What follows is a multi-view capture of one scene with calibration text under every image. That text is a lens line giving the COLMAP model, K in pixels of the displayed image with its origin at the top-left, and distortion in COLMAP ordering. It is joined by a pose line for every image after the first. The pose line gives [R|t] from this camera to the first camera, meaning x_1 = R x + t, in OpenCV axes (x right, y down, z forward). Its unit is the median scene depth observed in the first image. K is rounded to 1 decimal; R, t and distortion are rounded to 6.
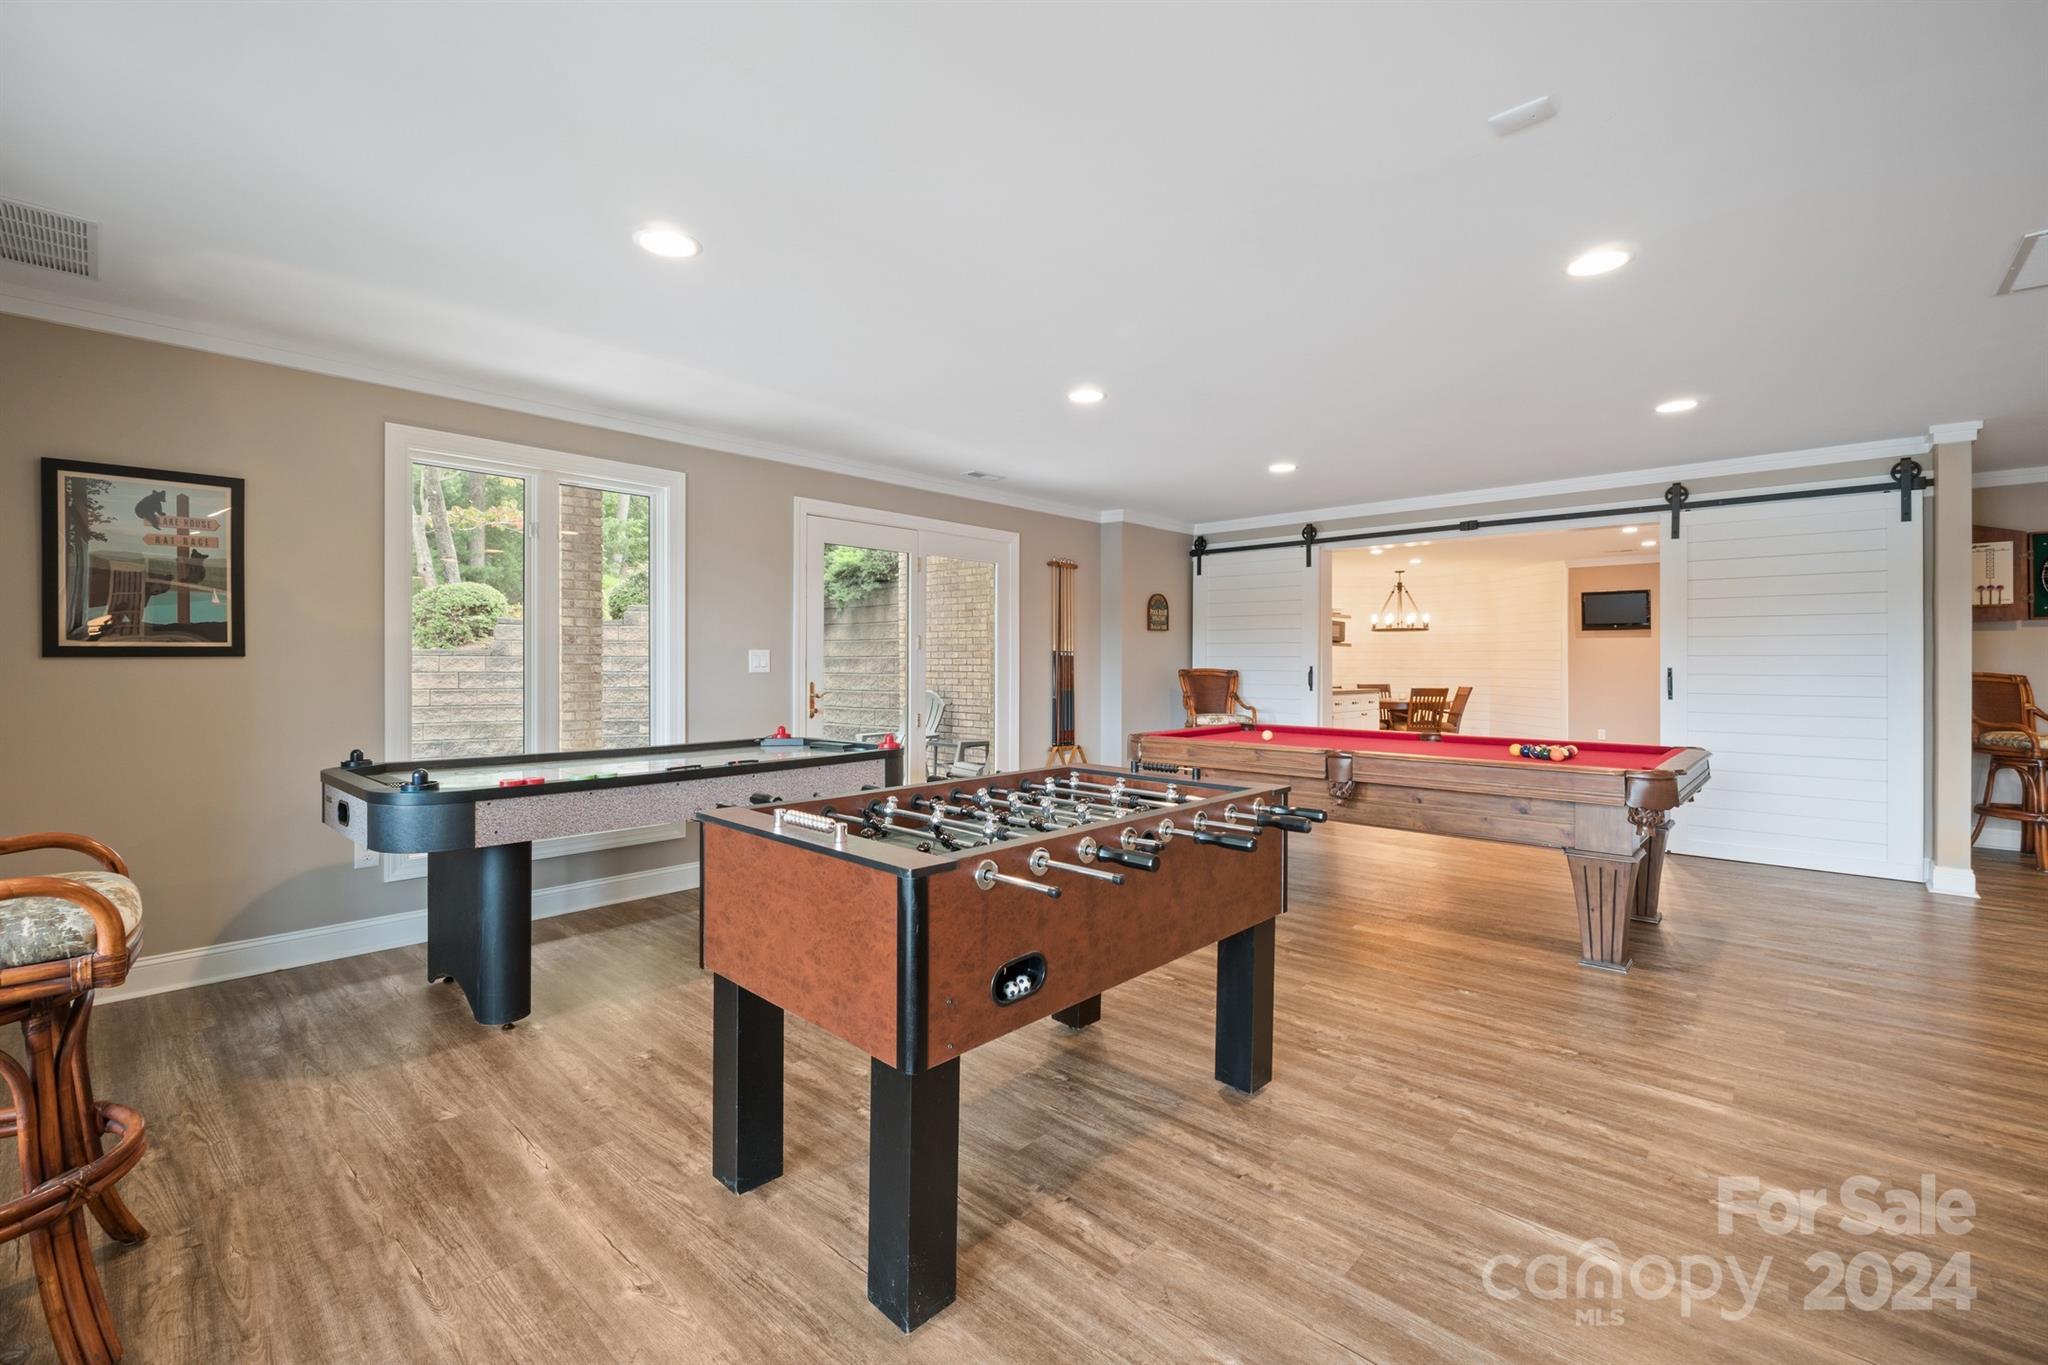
lens RADIAL K [[861.5, 0, 1019.1], [0, 861.5, 667.8], [0, 0, 1]] dist [-0.008197, -0.000814]
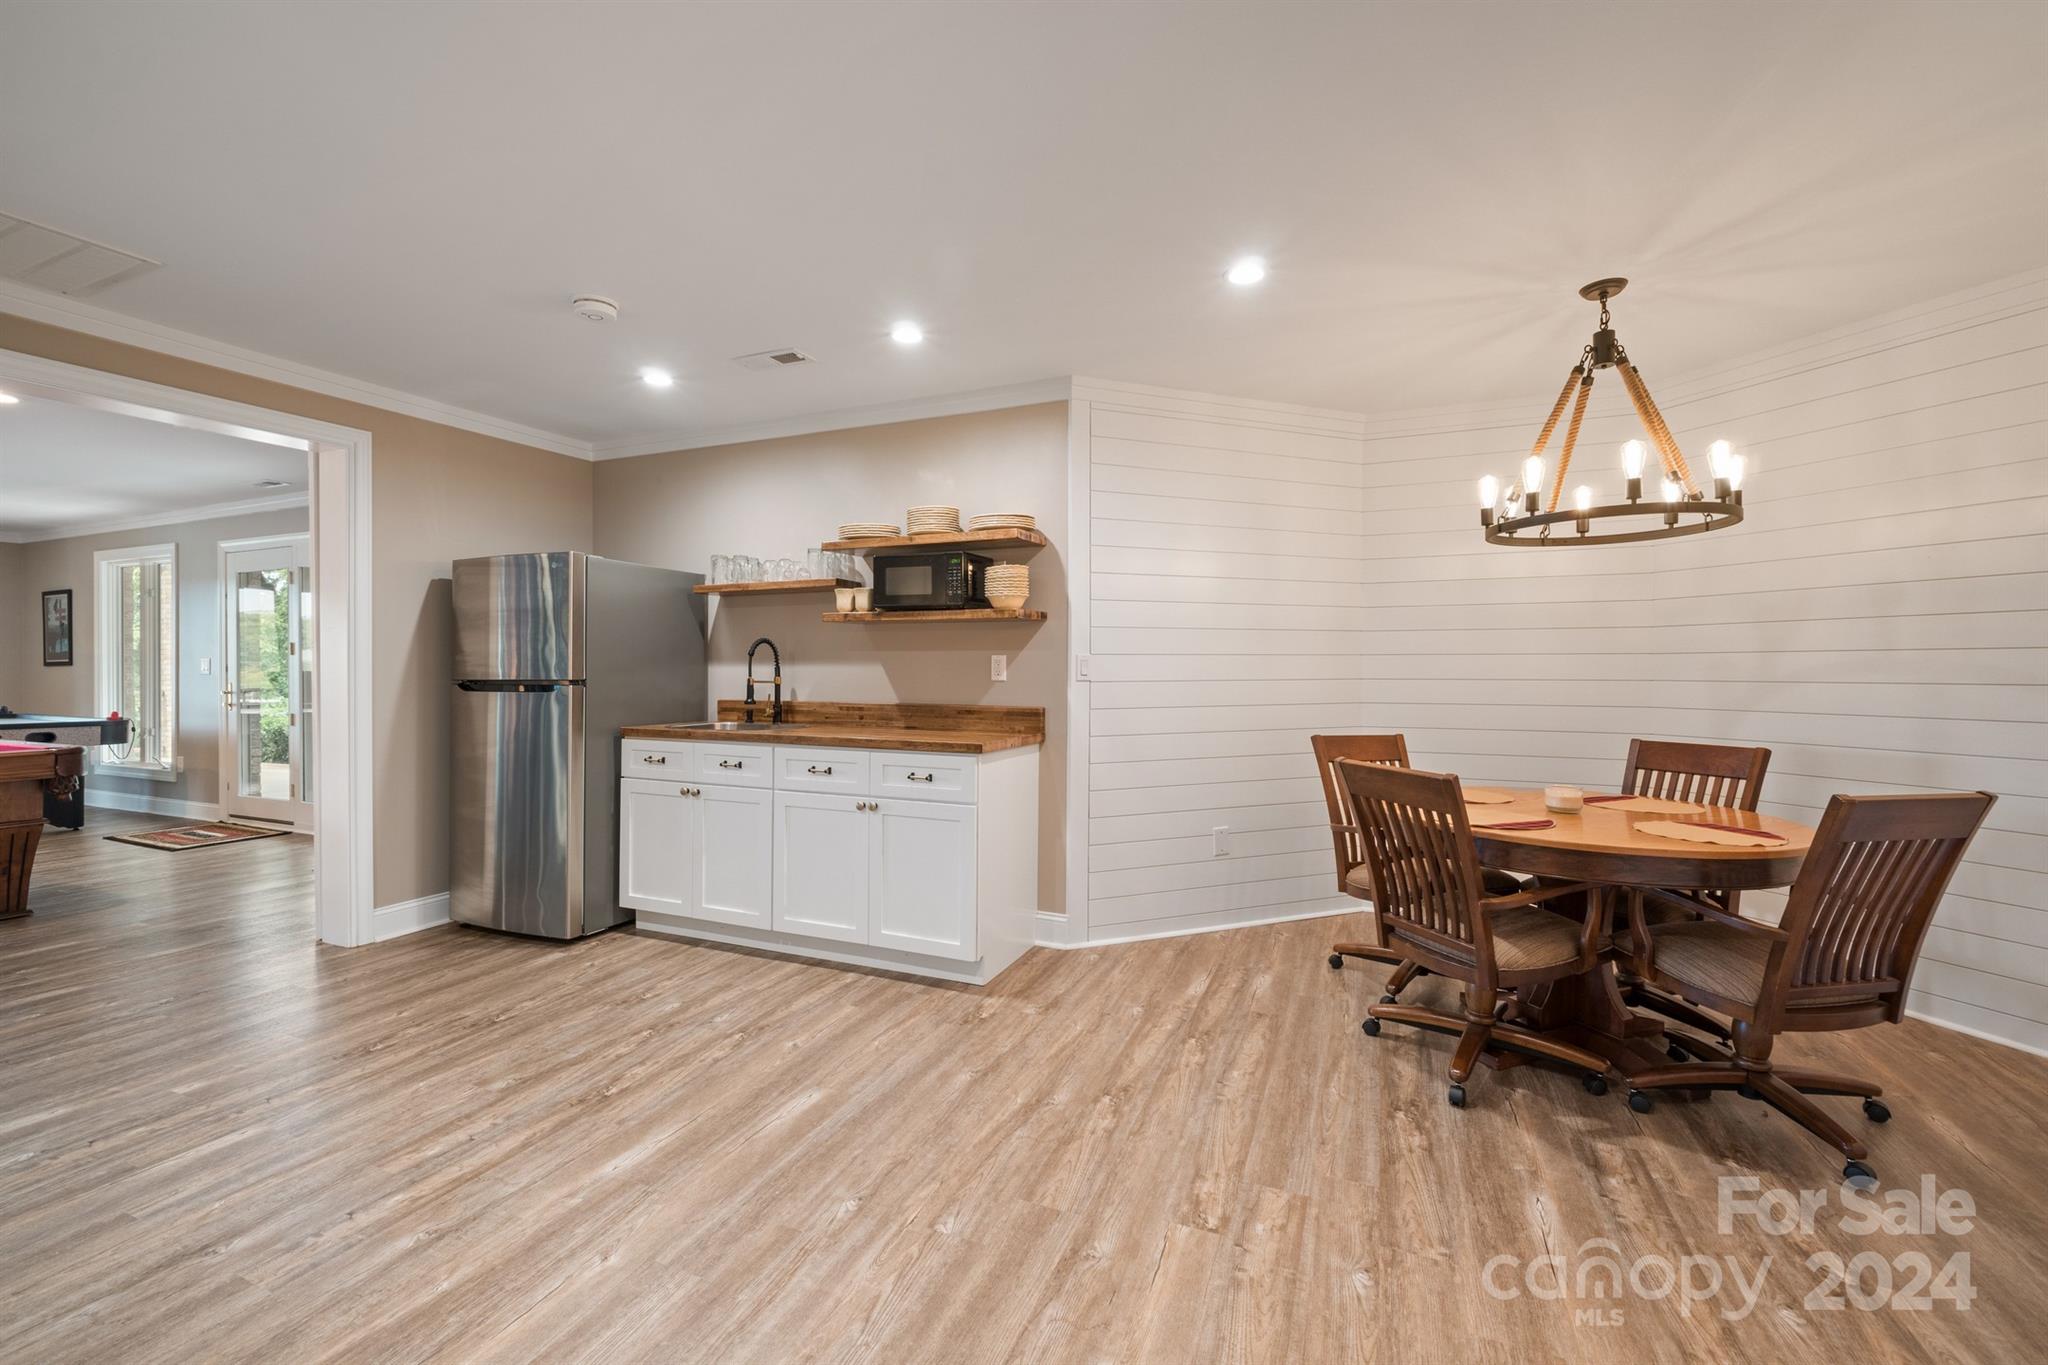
lens RADIAL K [[861.5, 0, 1027.9], [0, 861.5, 675.6], [0, 0, 1]] dist [-0.008197, -0.000814]
pose [[0.340086, 0.009724, -0.940344, 0.680146], [-0.000896, 0.999949, 0.010016, -0.003464], [0.940394, -0.002563, 0.340077, 0.833942]]
